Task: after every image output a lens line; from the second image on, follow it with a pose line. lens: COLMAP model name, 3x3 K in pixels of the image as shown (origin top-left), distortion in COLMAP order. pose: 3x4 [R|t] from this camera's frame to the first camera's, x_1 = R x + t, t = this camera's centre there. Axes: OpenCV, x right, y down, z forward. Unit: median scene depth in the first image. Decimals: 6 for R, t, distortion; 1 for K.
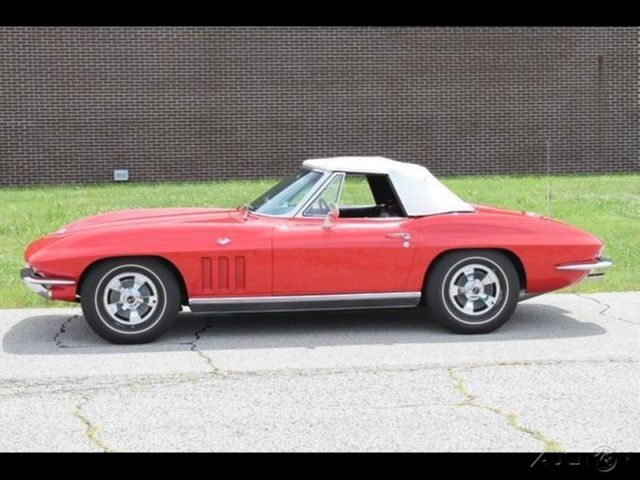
lens RADIAL K [[1200.2, 0, 334.3], [0, 1200.2, 249.2], [0, 0, 1]] dist [0.013650, 0.000000]
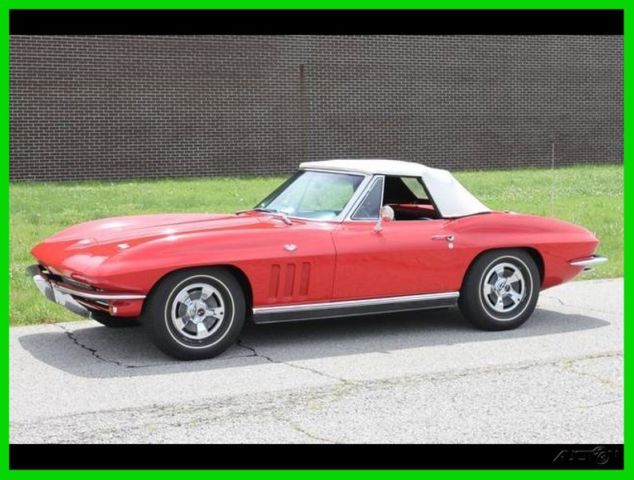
lens RADIAL K [[1155.4, 0, 315.2], [0, 1155.4, 240.1], [0, 0, 1]] dist [0.045334, 0.000000]
pose [[0.940933, -0.025024, 0.337666, -0.373864], [0.027451, 0.999620, -0.002414, -0.009347], [-0.337478, 0.011541, 0.941263, 0.114248]]
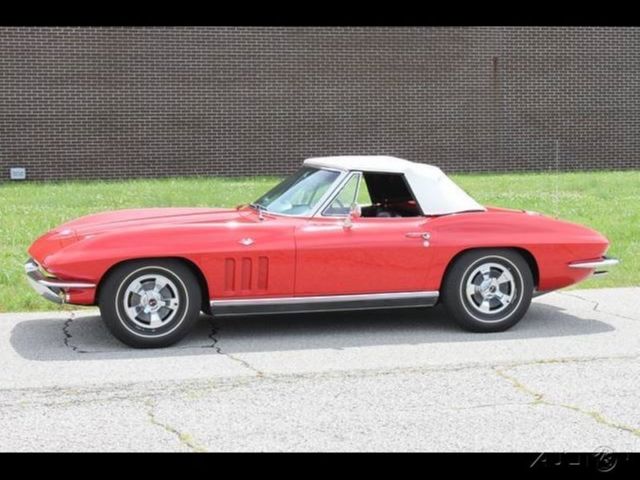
lens RADIAL K [[1200.2, 0, 328.4], [0, 1200.2, 243.3], [0, 0, 1]] dist [0.013650, 0.000000]
pose [[0.992659, -0.006217, 0.120791, -0.139594], [0.006646, 0.999973, -0.003145, -0.001780], [-0.120768, 0.003924, 0.992673, 0.017669]]
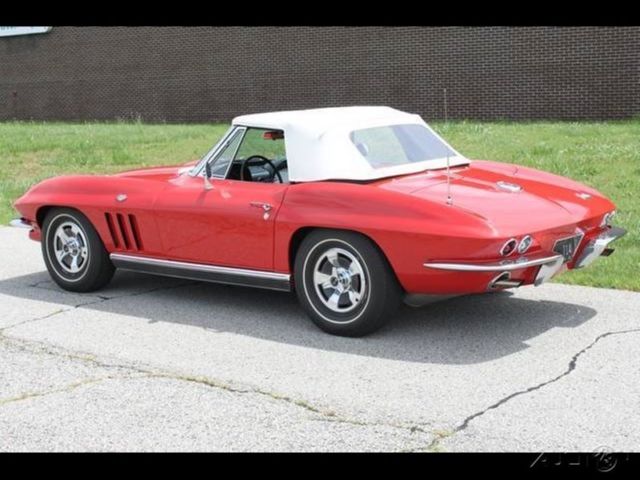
lens RADIAL K [[1085.0, 0, 324.4], [0, 1085.0, 236.6], [0, 0, 1]] dist [0.021672, 0.000000]
pose [[0.681311, 0.094554, -0.725861, 0.626244], [-0.047212, 0.995234, 0.085329, -0.055208], [0.730470, -0.023866, 0.682528, 0.508307]]
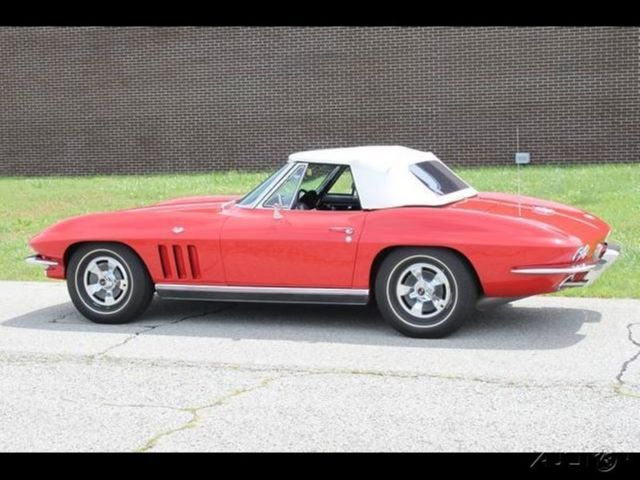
lens RADIAL K [[1200.2, 0, 346.3], [0, 1200.2, 232.2], [0, 0, 1]] dist [0.013650, 0.000000]
pose [[0.881557, 0.031822, -0.471003, 0.499932], [-0.030406, 0.999481, 0.010616, -0.019264], [0.471097, 0.004963, 0.882068, 0.156537]]
